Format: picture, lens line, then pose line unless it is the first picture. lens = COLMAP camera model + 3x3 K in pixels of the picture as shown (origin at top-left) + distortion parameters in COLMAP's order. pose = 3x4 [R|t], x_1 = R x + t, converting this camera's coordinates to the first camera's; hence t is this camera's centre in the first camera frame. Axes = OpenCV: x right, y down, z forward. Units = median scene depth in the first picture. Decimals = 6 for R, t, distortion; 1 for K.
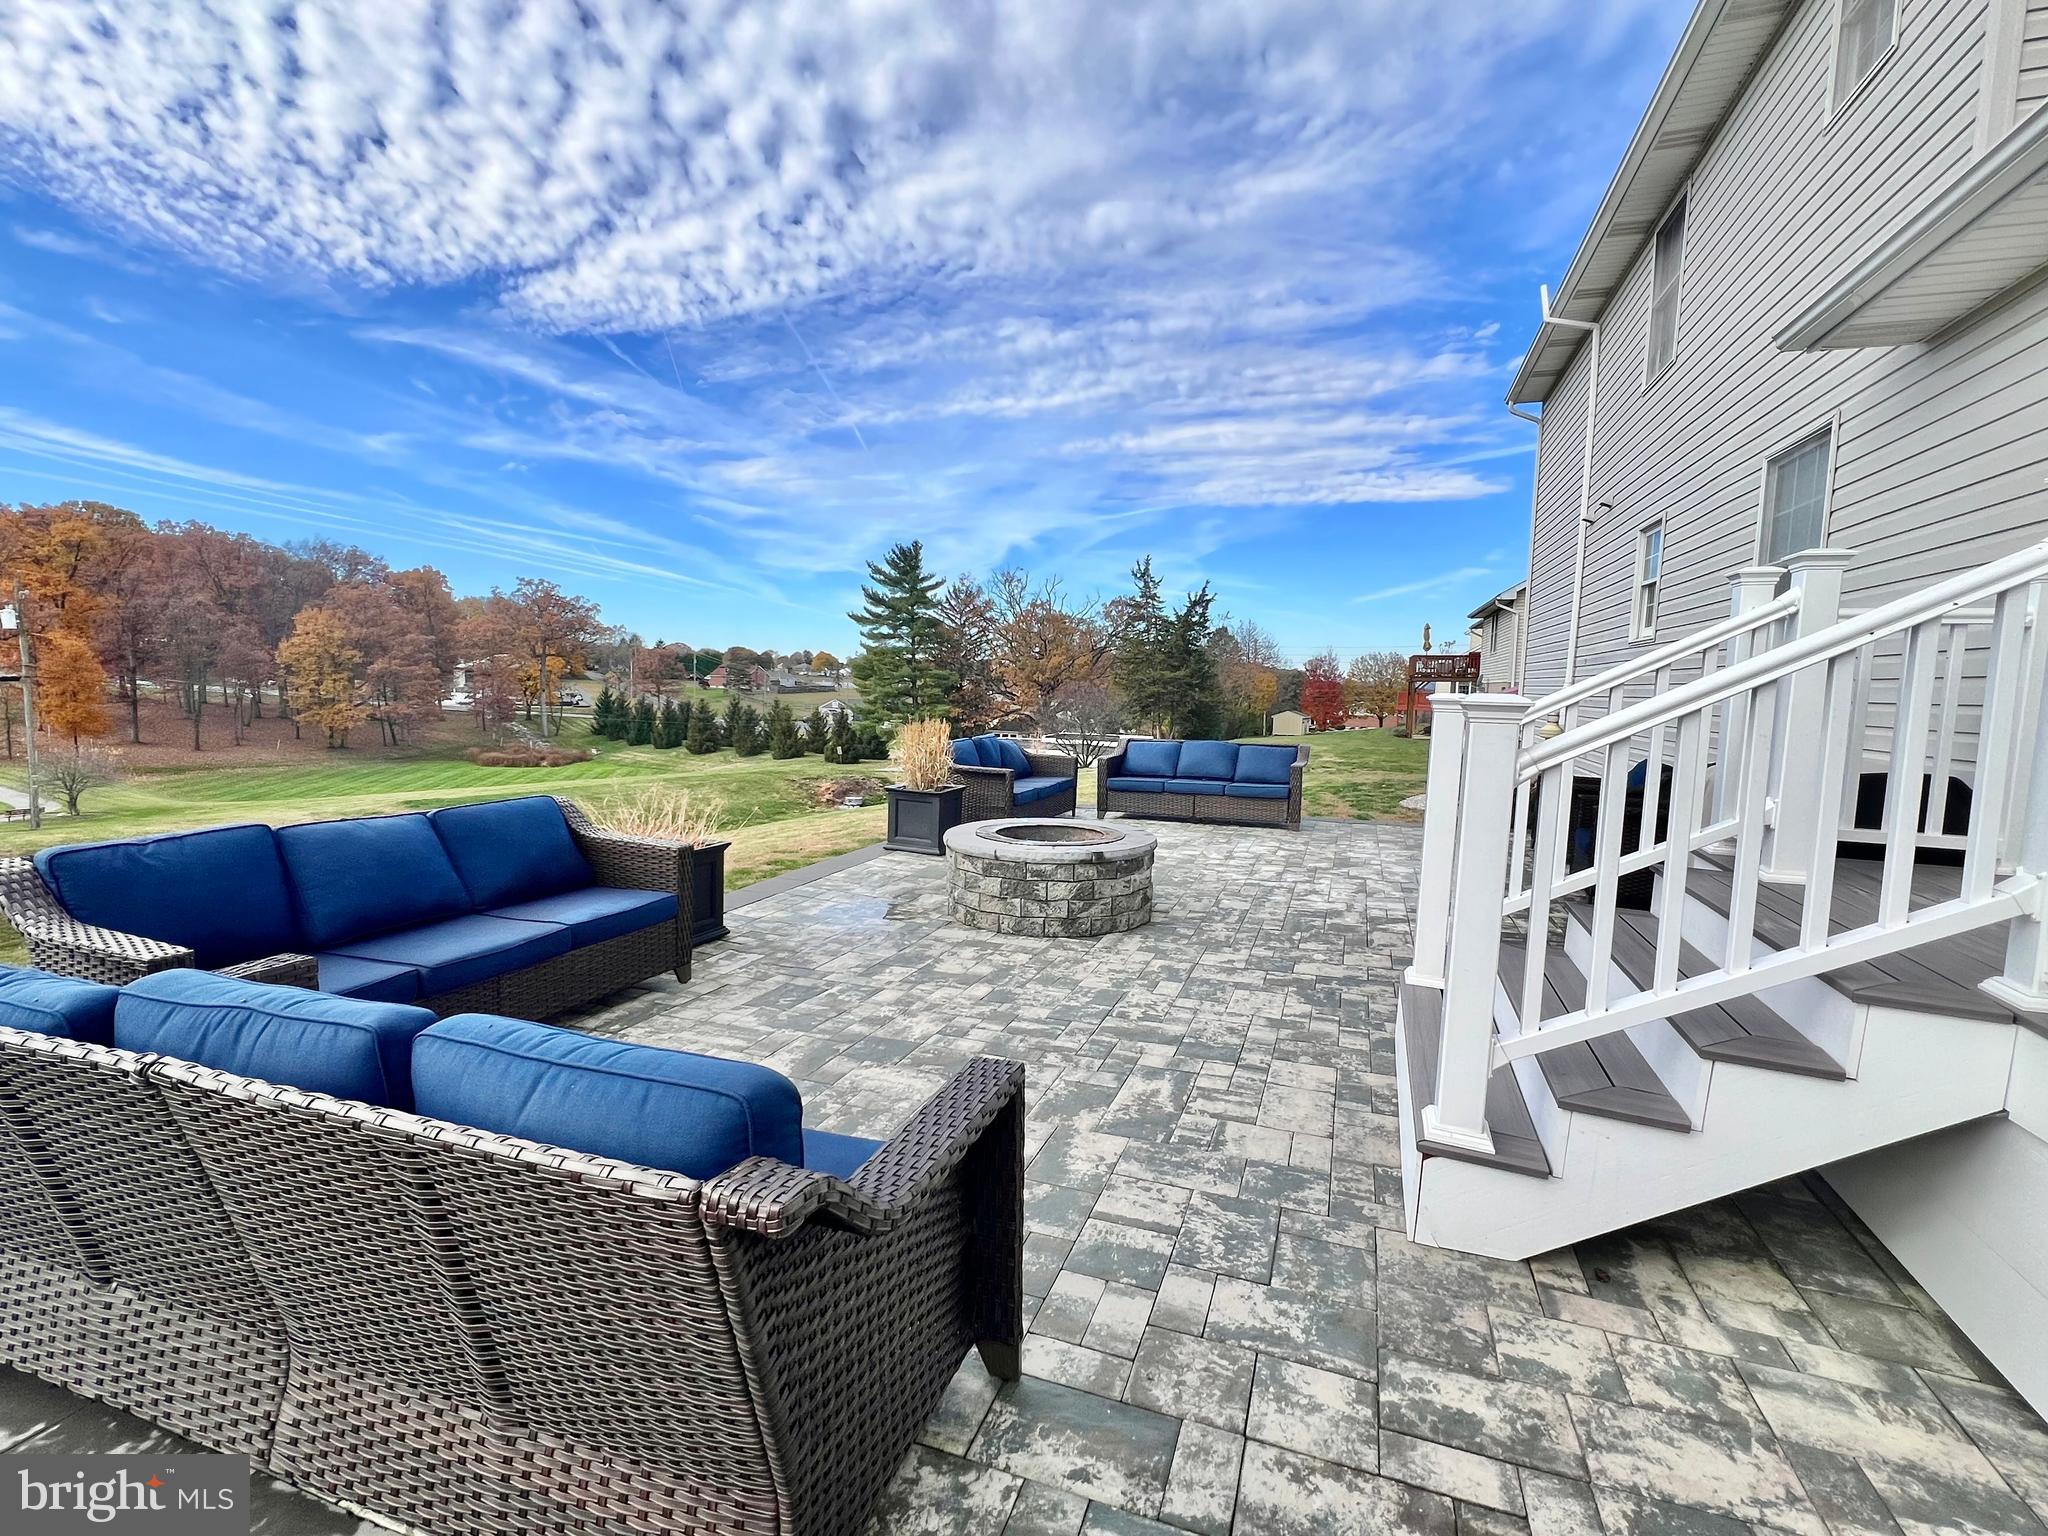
lens RADIAL K [[929.4, 0, 1027.4], [0, 929.4, 762.4], [0, 0, 1]] dist [0.000243, 0.000056]
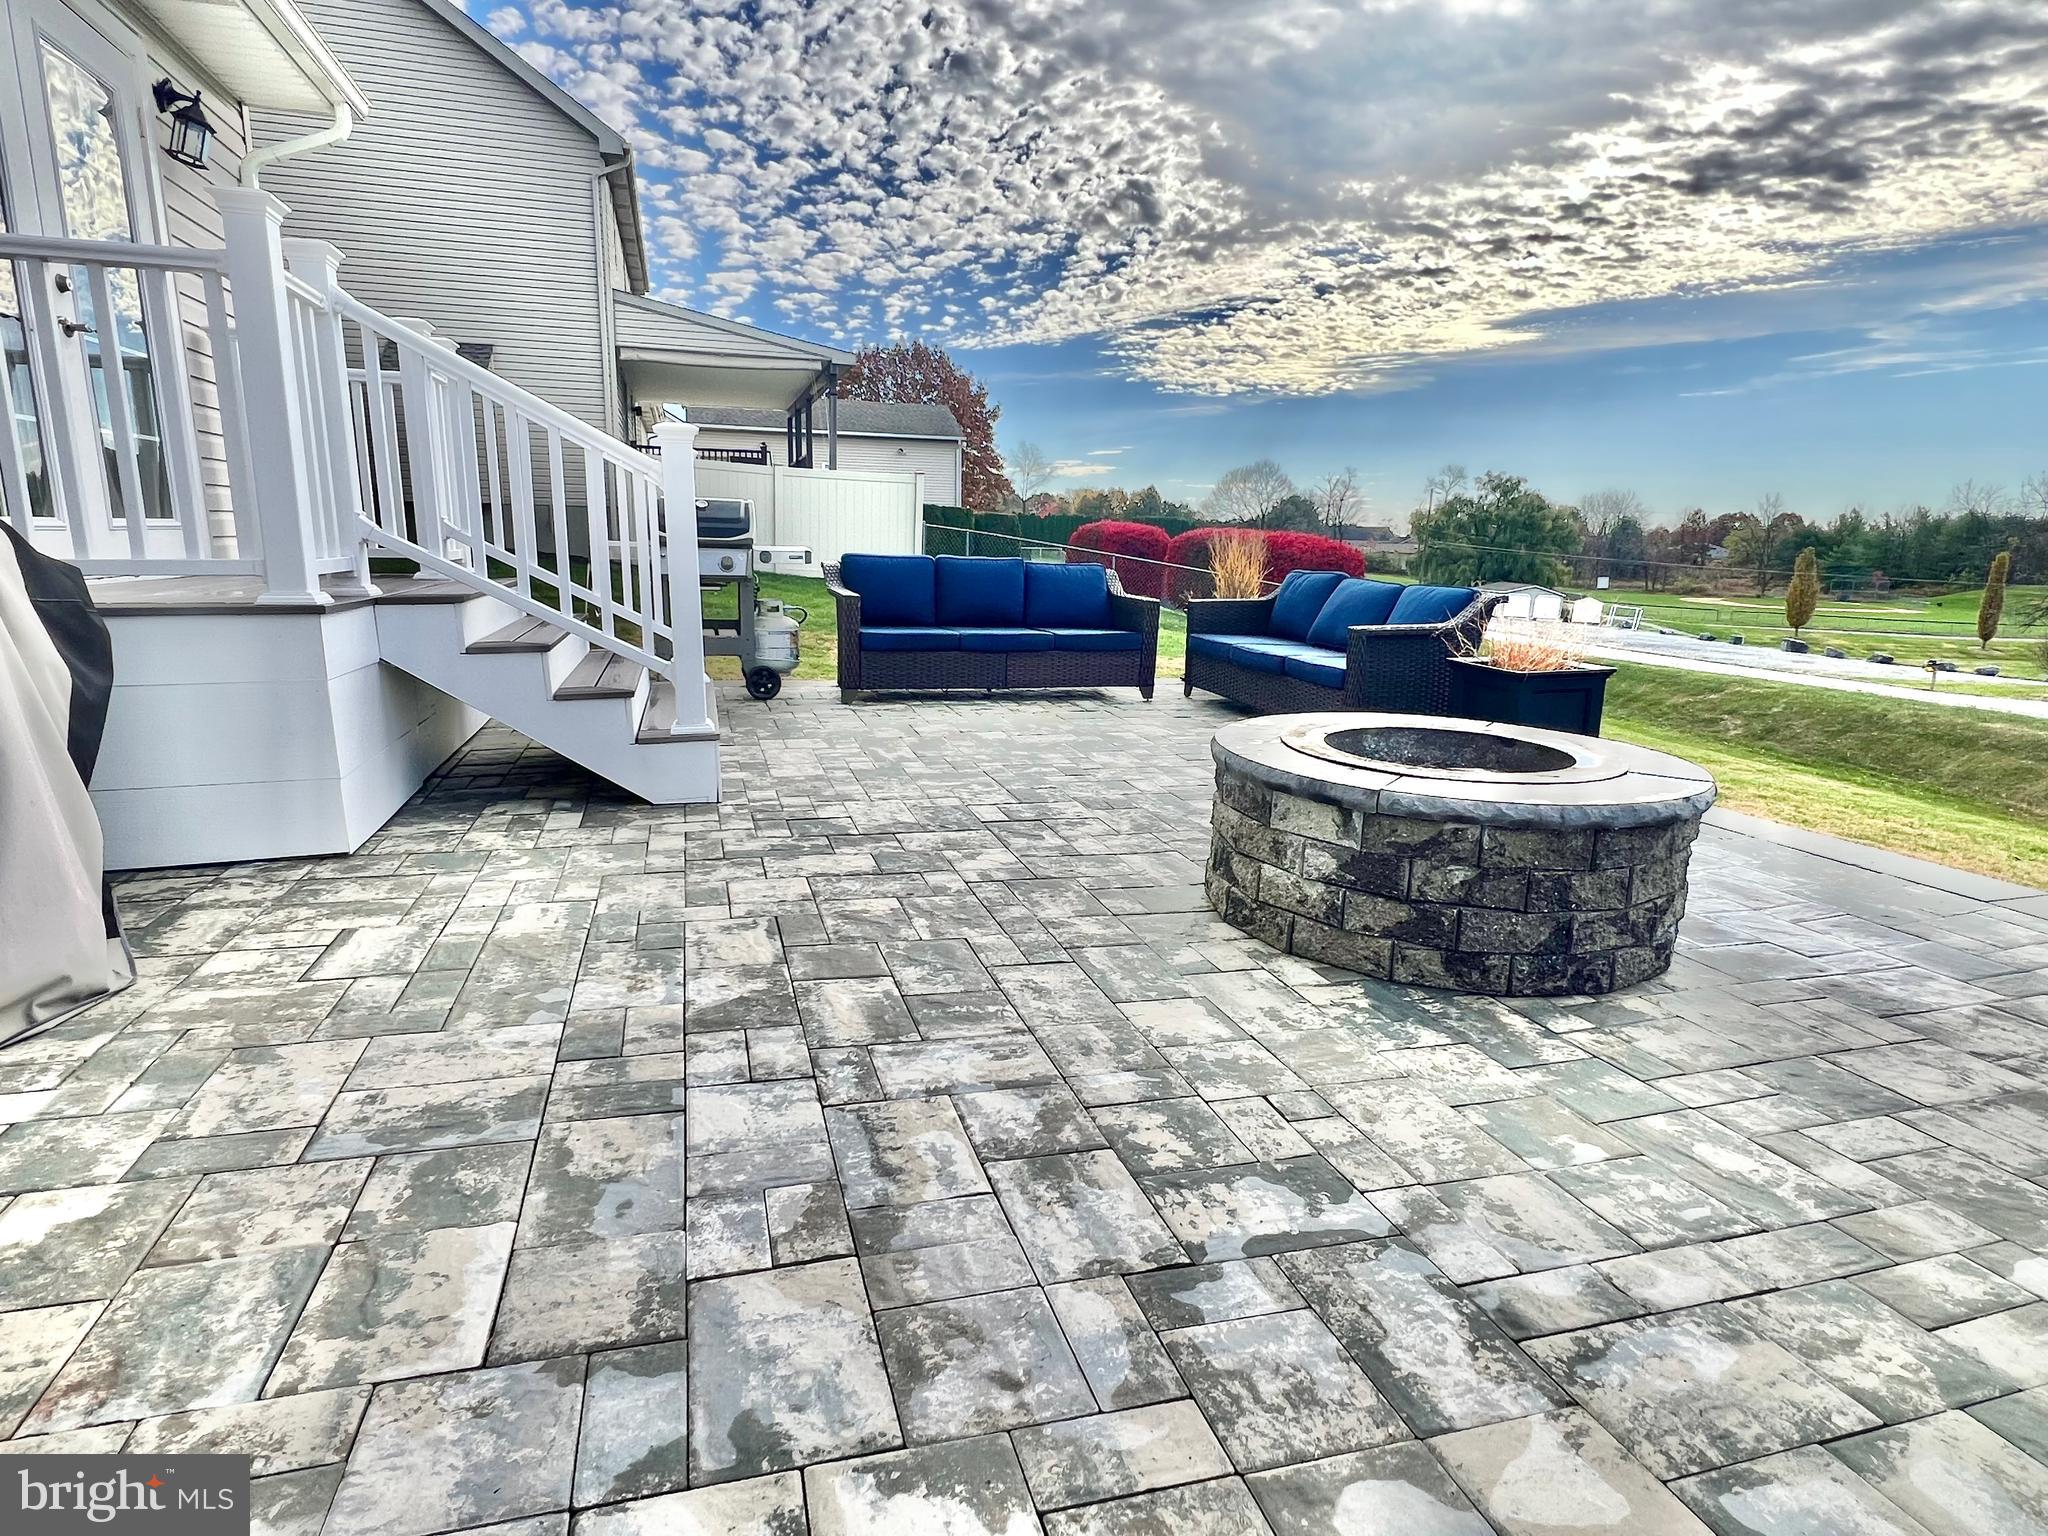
lens RADIAL K [[1089.4, 0, 1020.8], [0, 1089.4, 768.7], [0, 0, 1]] dist [-0.002106, 0.000241]
pose [[-0.802607, 0.084599, -0.590479, 0.638357], [-0.092427, 0.960300, 0.263215, -0.046486], [0.589304, 0.265834, -0.762924, 1.601351]]
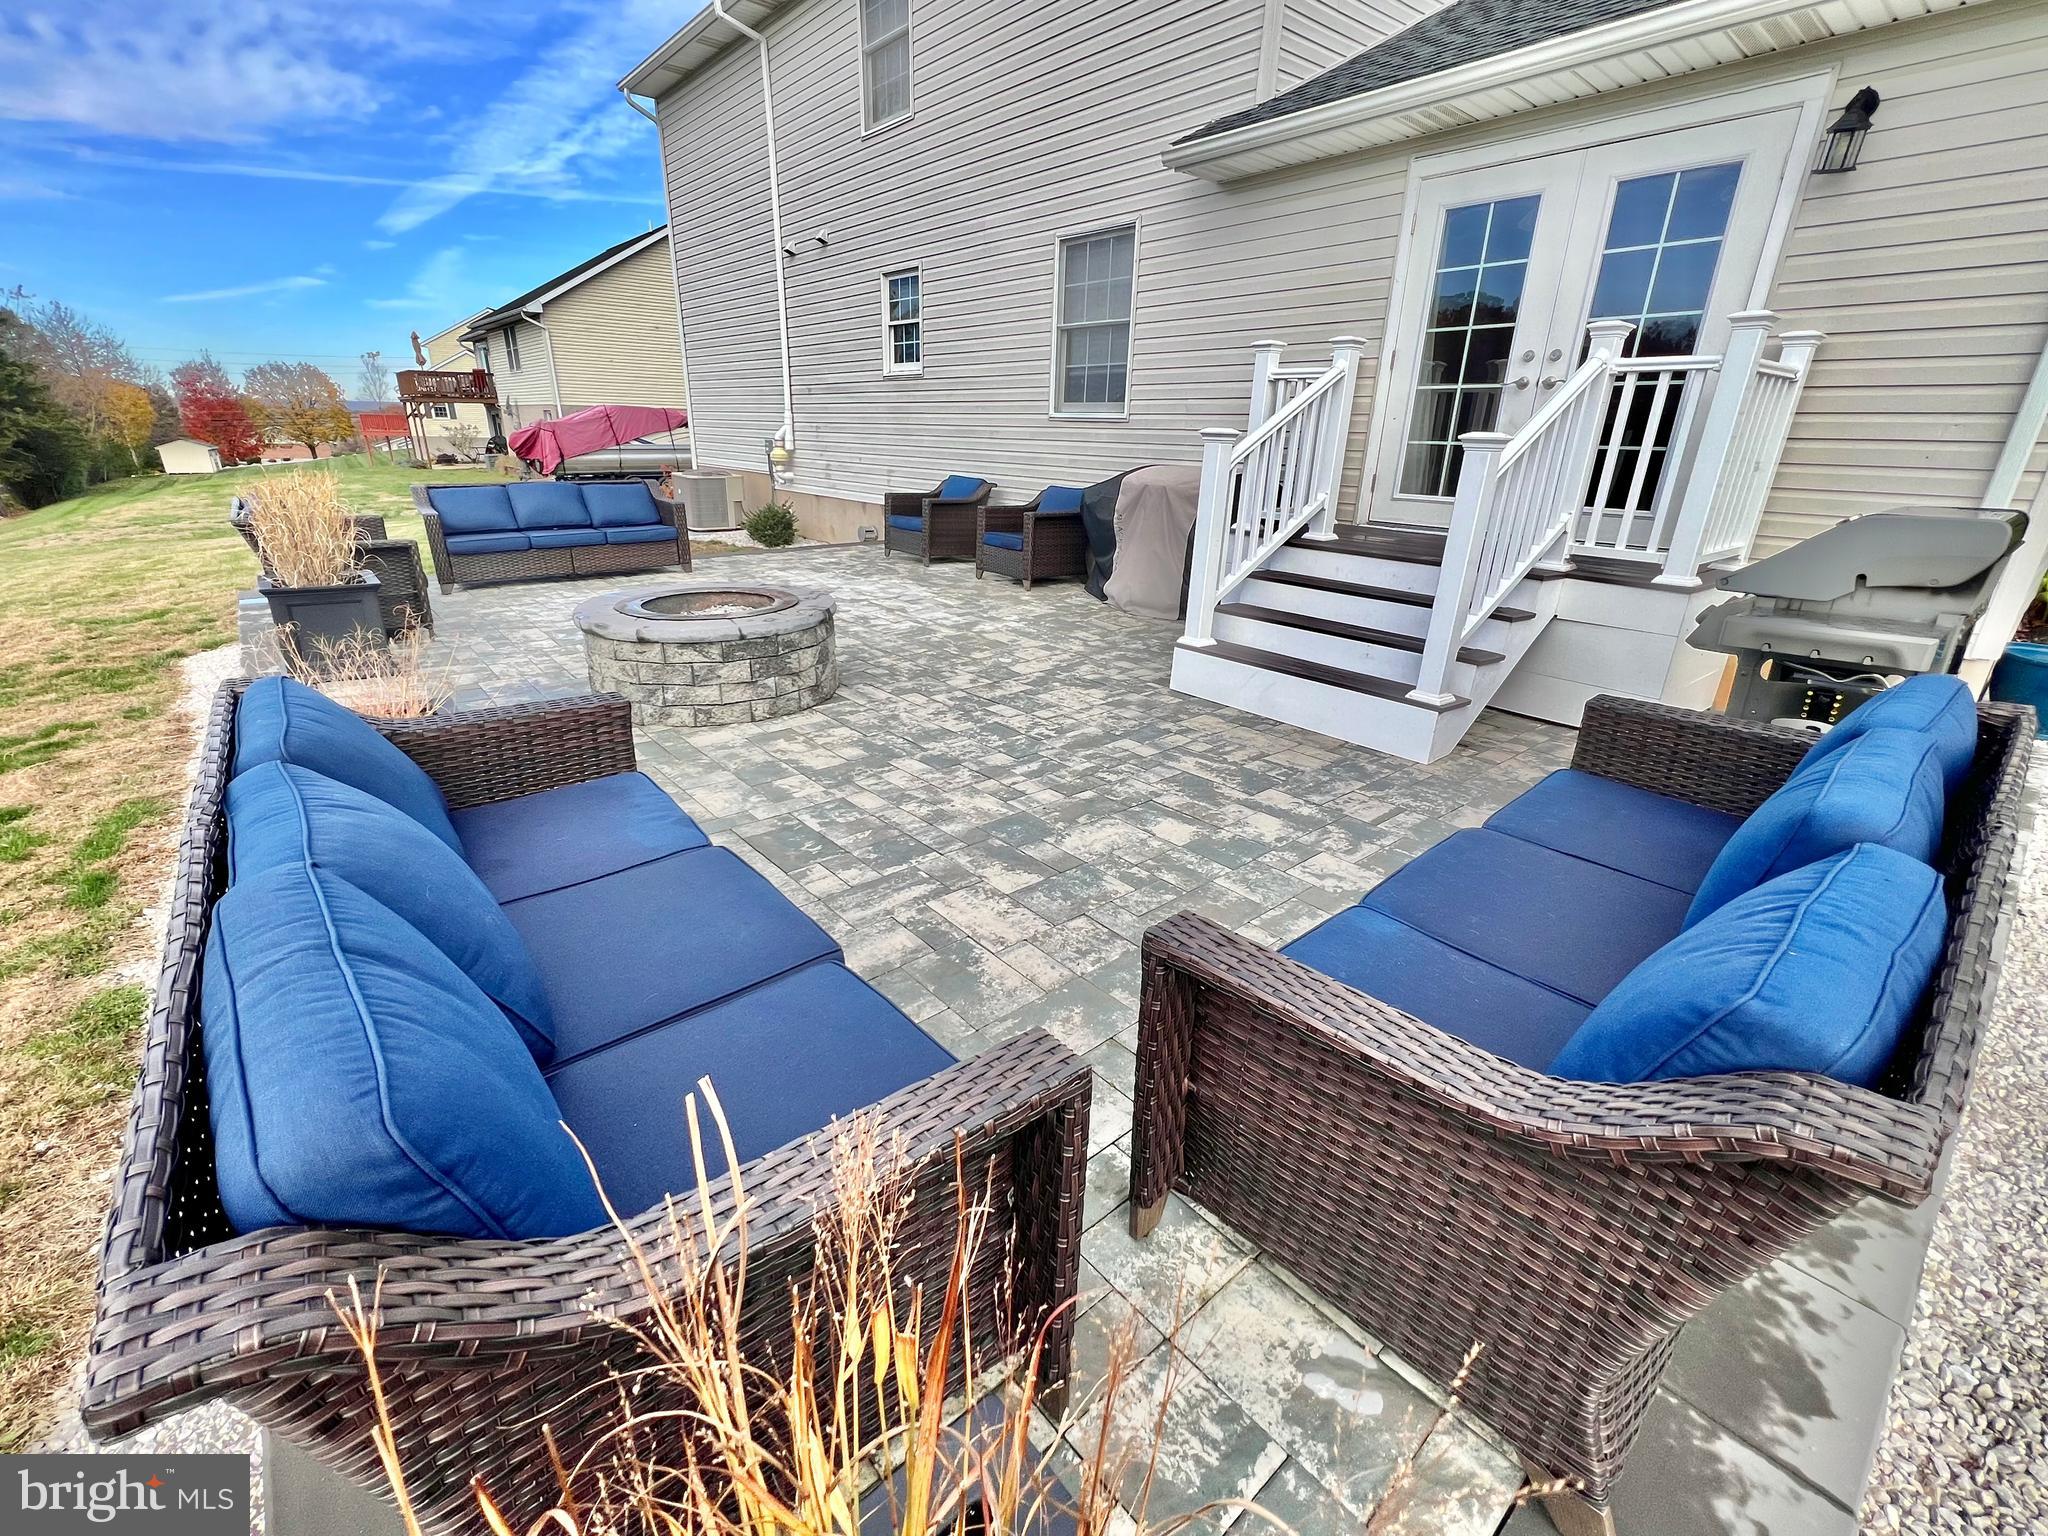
lens RADIAL K [[866.6, 0, 1022.9], [0, 866.6, 769.2], [0, 0, 1]] dist [-0.002955, 0.000510]
pose [[0.504615, -0.324704, 0.799957, -0.640581], [0.061725, 0.937777, 0.341709, -0.042498], [-0.861135, -0.123055, 0.493258, 0.419791]]
